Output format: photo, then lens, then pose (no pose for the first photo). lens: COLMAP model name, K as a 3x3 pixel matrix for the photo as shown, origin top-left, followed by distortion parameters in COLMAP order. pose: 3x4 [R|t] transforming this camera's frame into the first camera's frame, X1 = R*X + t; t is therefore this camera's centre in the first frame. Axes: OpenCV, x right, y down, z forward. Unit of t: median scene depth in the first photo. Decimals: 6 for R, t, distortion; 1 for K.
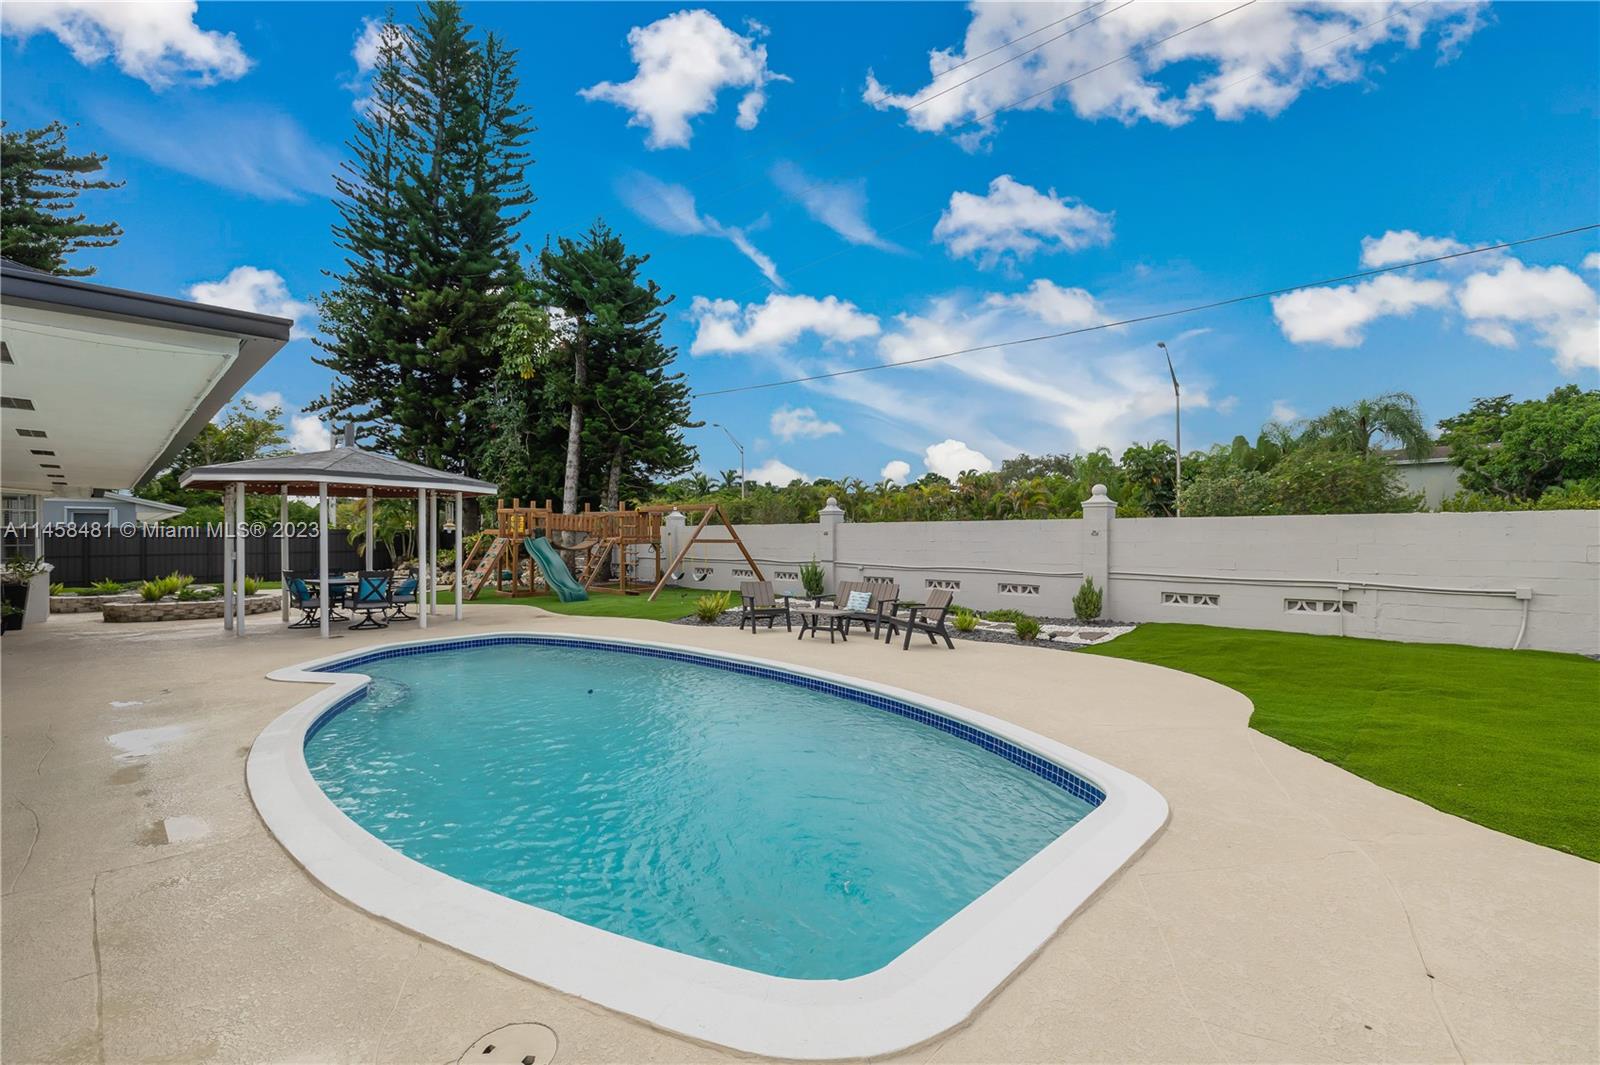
lens RADIAL K [[682.1, 0, 801.8], [0, 682.1, 537.9], [0, 0, 1]] dist [-0.000025, 0.000120]
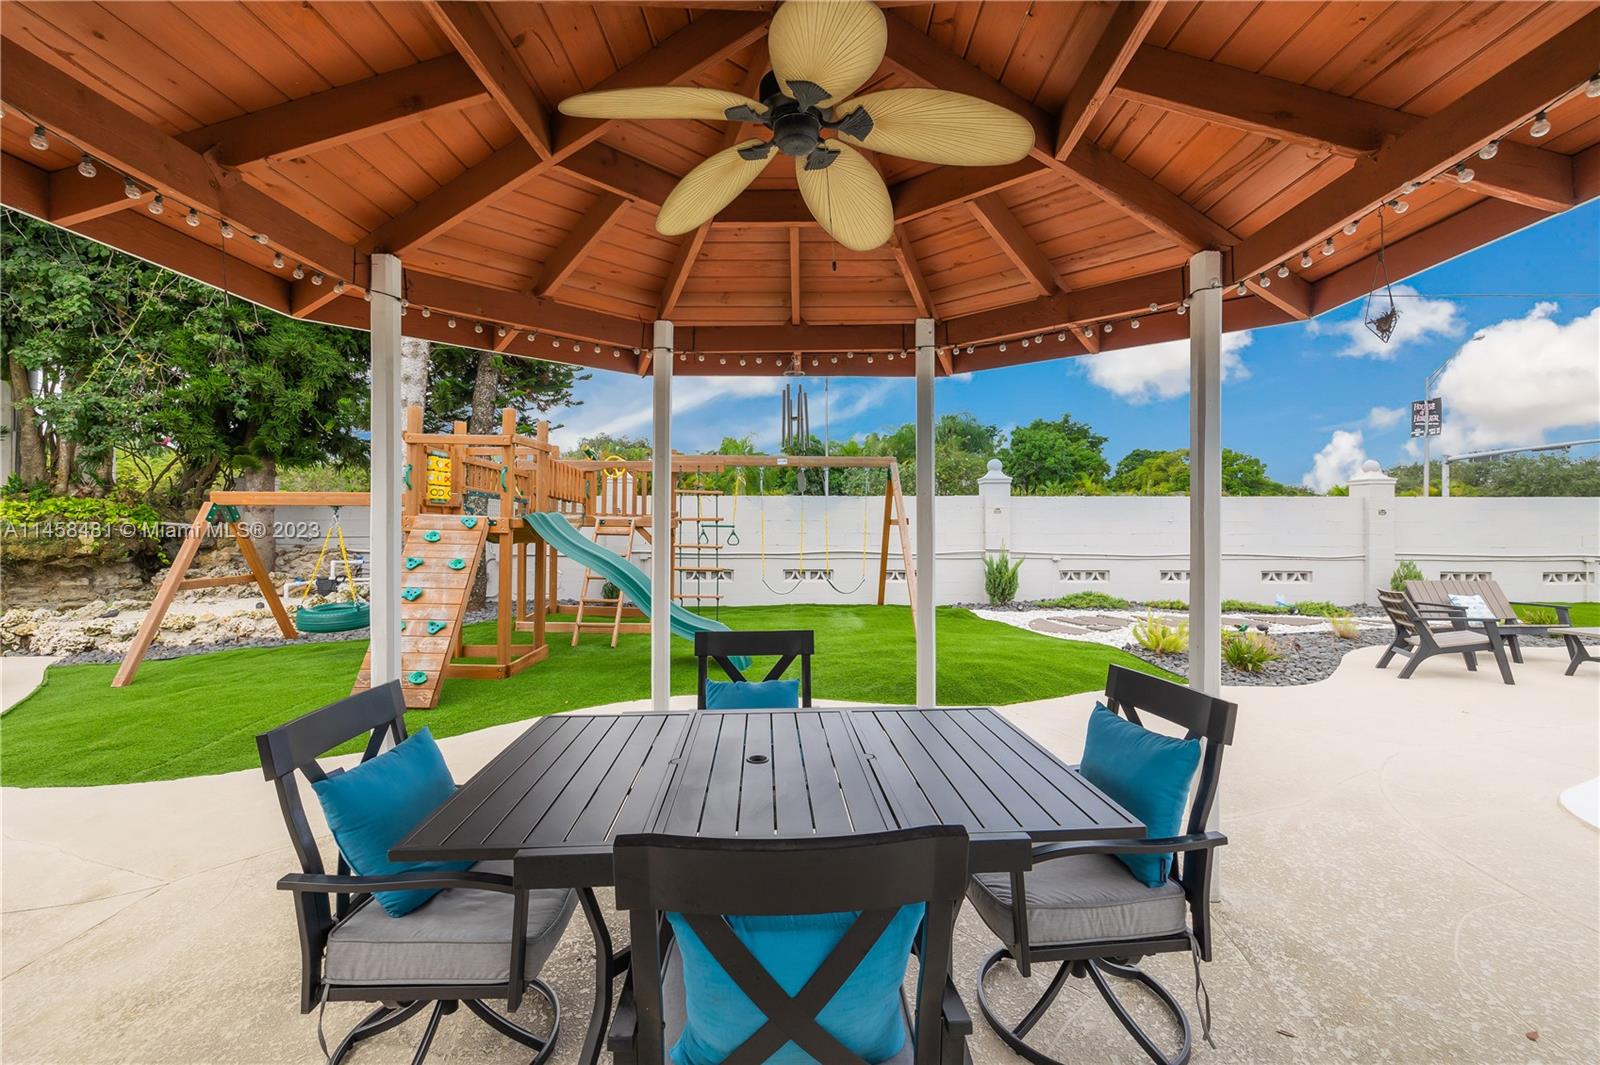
lens RADIAL K [[682.1, 0, 800.2], [0, 682.1, 520.8], [0, 0, 1]] dist [-0.000025, 0.000120]
pose [[0.714040, -0.000183, 0.700105, -0.655977], [-0.001759, 0.999996, 0.002055, 0.002515], [-0.700102, -0.002699, 0.714037, 0.718262]]
